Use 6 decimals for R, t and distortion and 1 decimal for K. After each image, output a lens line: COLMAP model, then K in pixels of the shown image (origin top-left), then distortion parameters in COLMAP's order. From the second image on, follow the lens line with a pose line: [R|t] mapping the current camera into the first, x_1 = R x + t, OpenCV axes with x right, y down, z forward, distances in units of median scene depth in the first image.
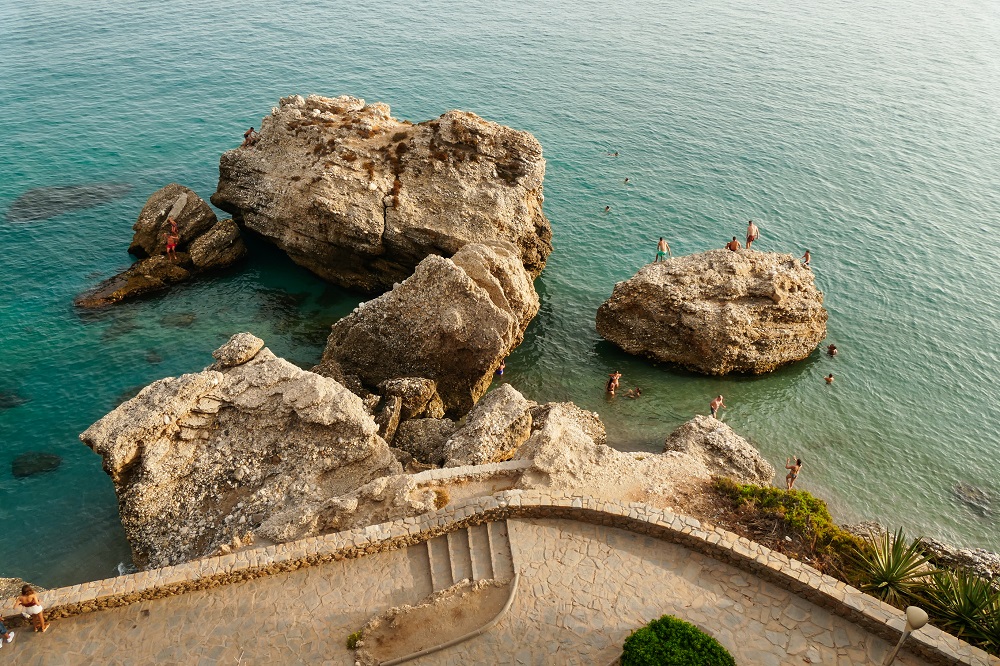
lens RADIAL K [[732.1, 0, 502.0], [0, 732.1, 331.4], [0, 0, 1]] dist [-0.027033, 0.028260]
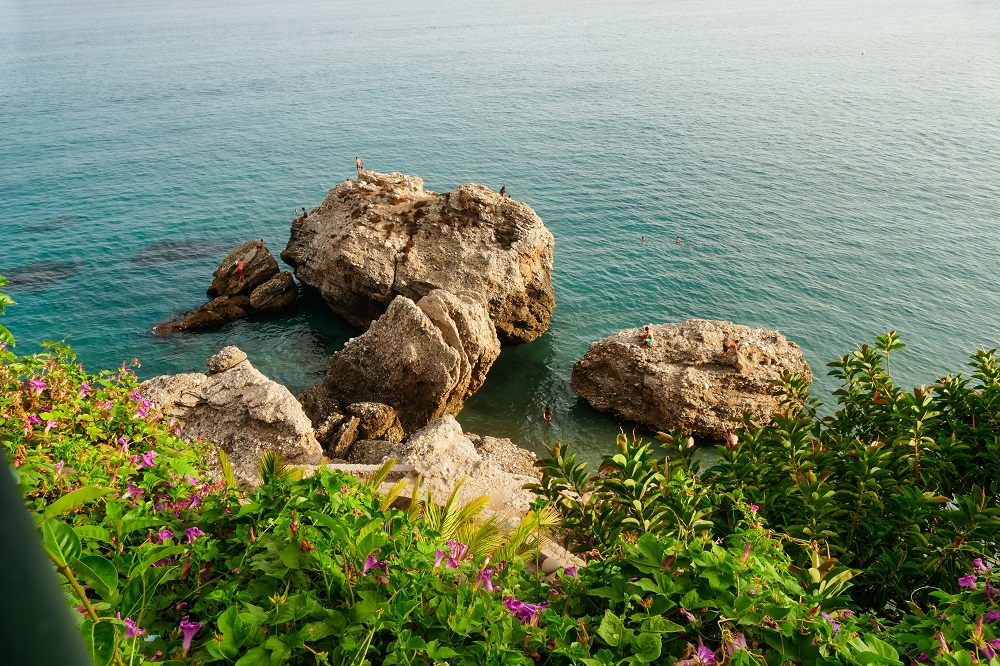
lens RADIAL K [[732.1, 0, 501.7], [0, 732.1, 333.3], [0, 0, 1]] dist [-0.027033, 0.028260]
pose [[0.975094, 0.073110, -0.209395, 0.249461], [-0.100966, 0.986932, -0.125584, 0.066348], [0.197478, 0.143598, 0.969733, -0.058271]]
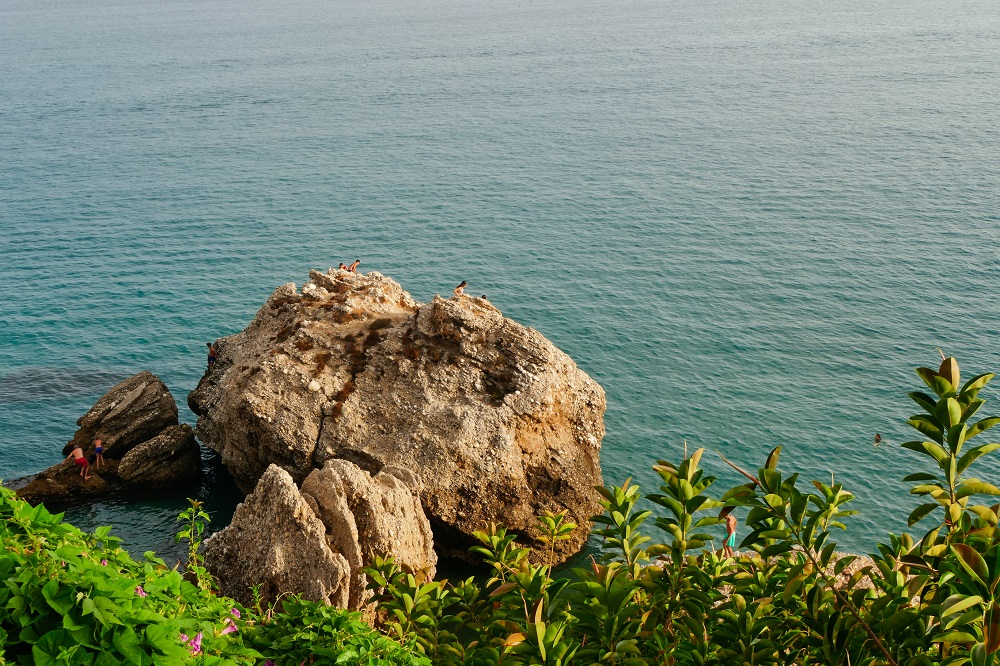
lens RADIAL K [[1381.0, 0, 499.2], [0, 1381.0, 334.7], [0, 0, 1]] dist [-0.023521, 0.000000]
pose [[0.910275, 0.080842, -0.406034, 0.515257], [-0.203771, 0.941215, -0.269430, 0.074029], [0.360384, 0.327993, 0.873238, -0.098527]]
